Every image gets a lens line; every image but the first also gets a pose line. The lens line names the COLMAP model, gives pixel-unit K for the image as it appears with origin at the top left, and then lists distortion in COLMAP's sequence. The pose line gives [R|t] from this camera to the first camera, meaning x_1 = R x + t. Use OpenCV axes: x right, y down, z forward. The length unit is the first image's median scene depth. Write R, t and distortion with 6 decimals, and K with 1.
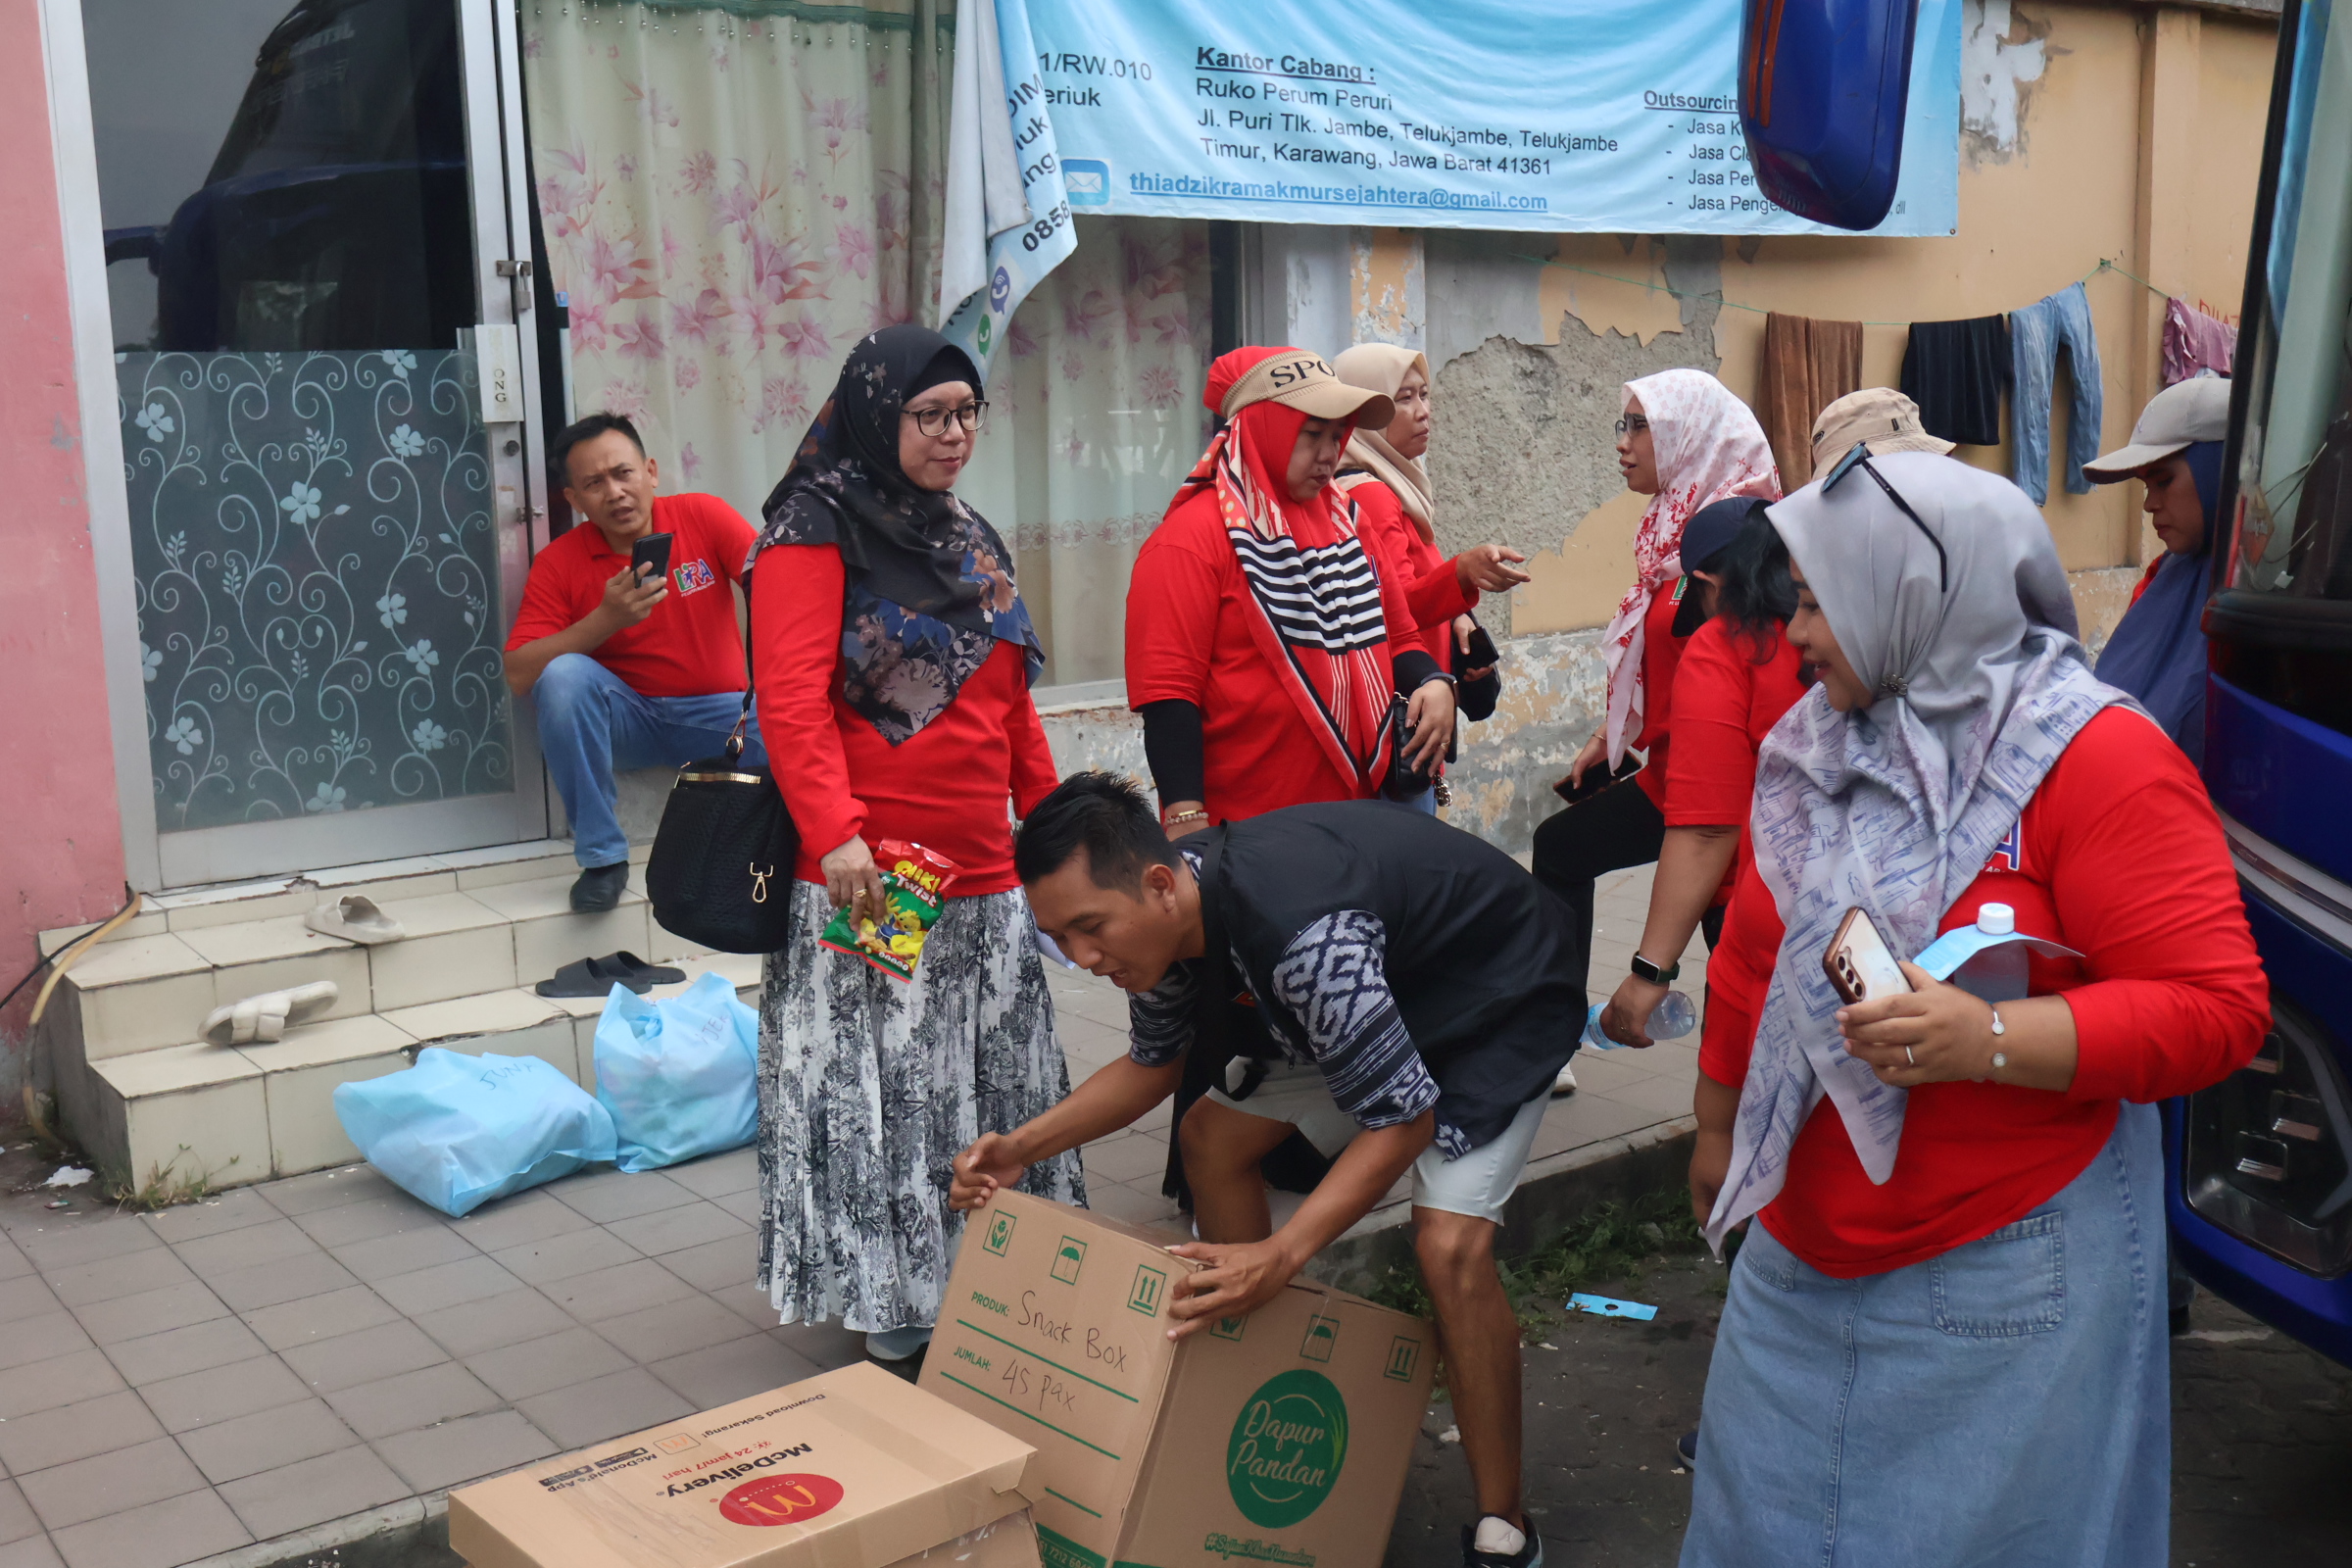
lens RADIAL K [[2363.9, 0, 1176.0], [0, 2363.9, 784.0], [0, 0, 1]] dist [0.008581, -0.002202]
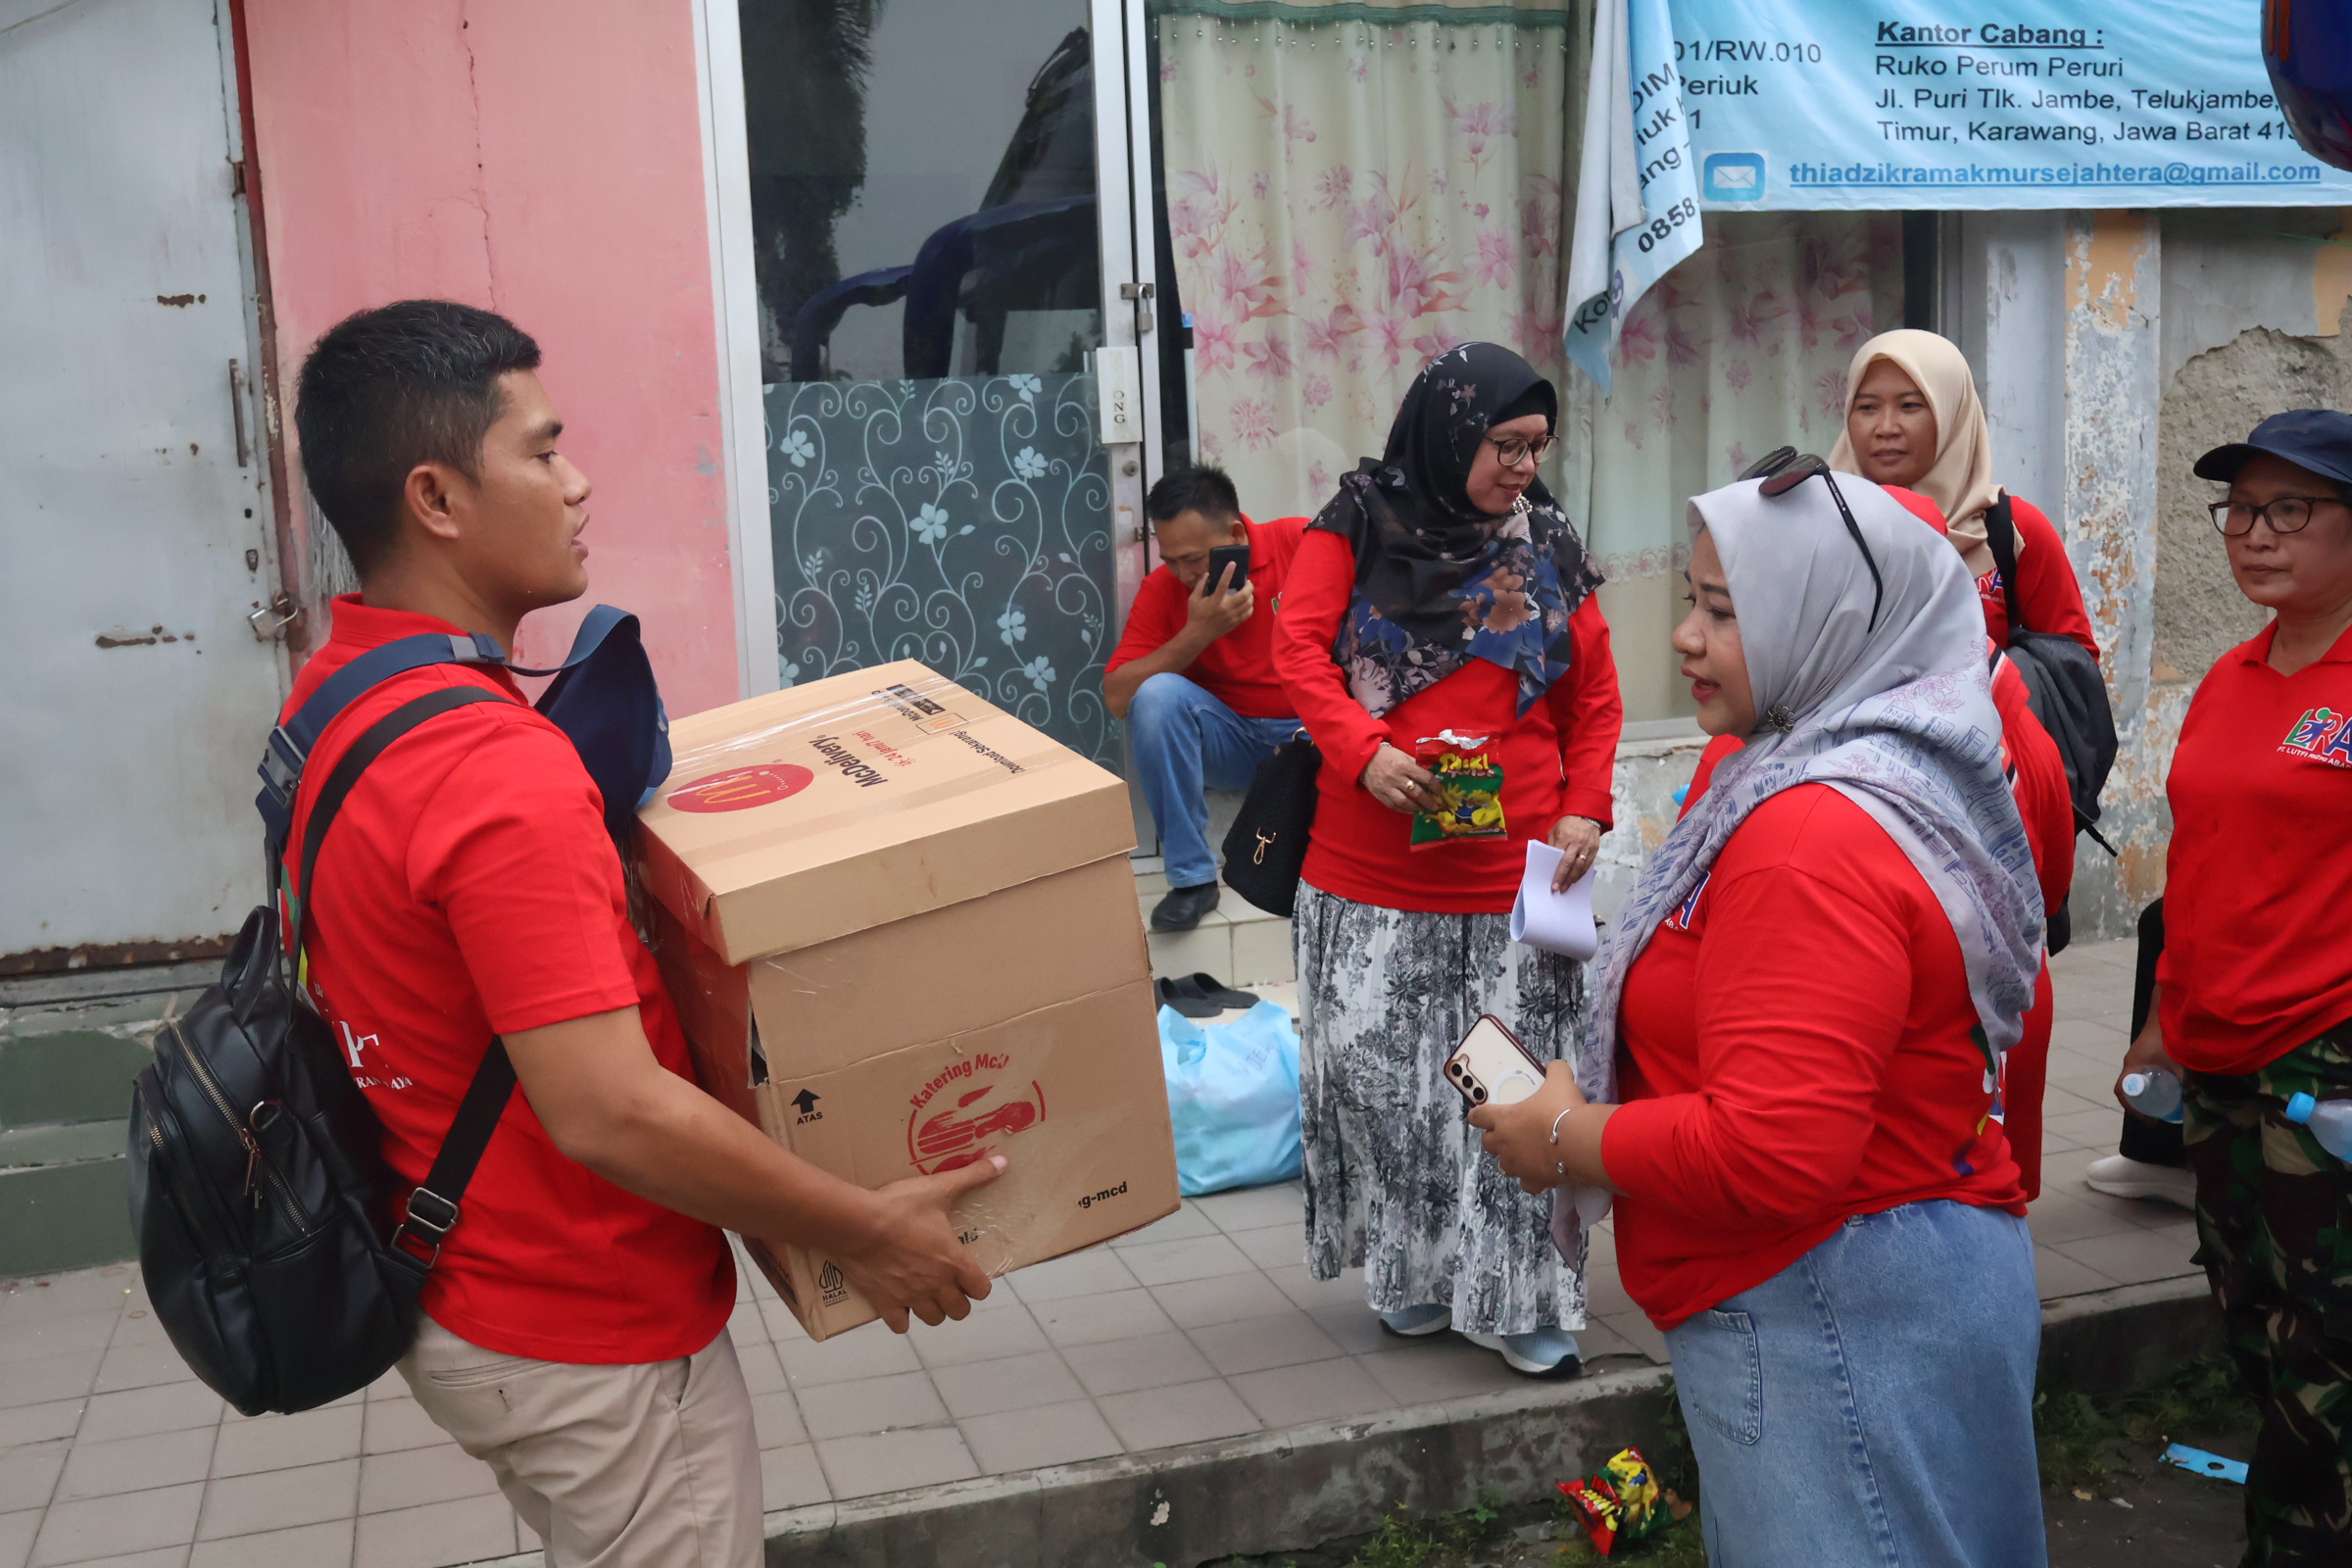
lens RADIAL K [[2381.9, 0, 1183.1], [0, 2381.9, 799.5], [0, 0, 1]] dist [-0.004178, 0.009794]
pose [[0.938616, 0.037621, -0.342908, 0.089343], [-0.037587, 0.999271, 0.006747, -0.007768], [0.342911, 0.006556, 0.939345, 0.048562]]
